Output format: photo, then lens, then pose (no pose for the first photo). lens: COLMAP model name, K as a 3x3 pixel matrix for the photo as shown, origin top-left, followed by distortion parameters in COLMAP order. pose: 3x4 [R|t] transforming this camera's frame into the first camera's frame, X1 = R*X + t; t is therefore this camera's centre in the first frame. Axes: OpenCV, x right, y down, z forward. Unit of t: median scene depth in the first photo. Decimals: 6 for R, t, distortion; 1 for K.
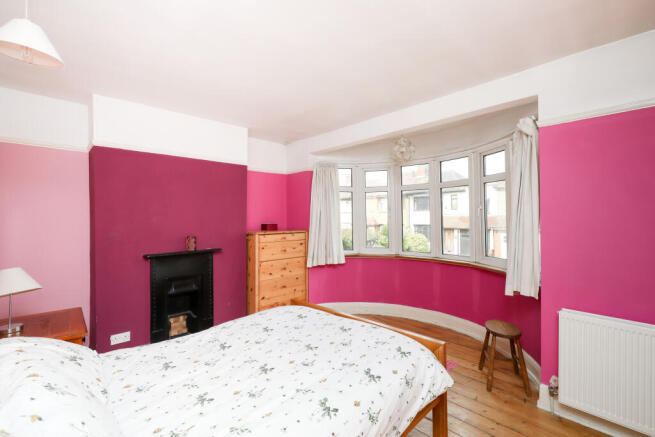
lens RADIAL K [[302.3, 0, 327.9], [0, 302.3, 204.8], [0, 0, 1]] dist [0.000049, -0.000019]
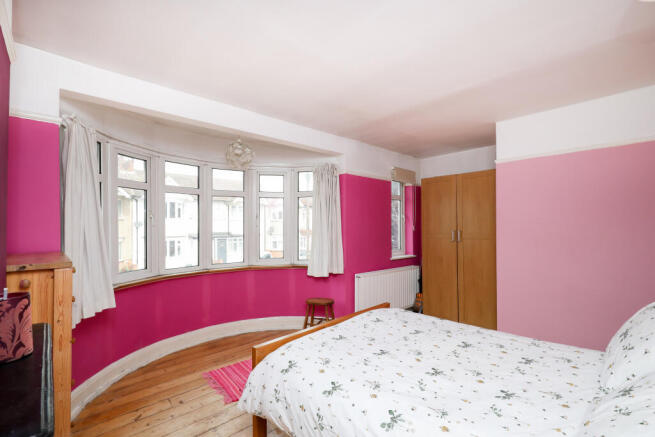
lens RADIAL K [[306.9, 0, 322.6], [0, 306.9, 221.4], [0, 0, 1]] dist [-0.001045, -0.000001]
pose [[0.091702, -0.000654, 0.995786, -0.668868], [-0.004658, 0.999989, 0.001086, 0.024653], [-0.995776, -0.004738, 0.091698, 0.669348]]
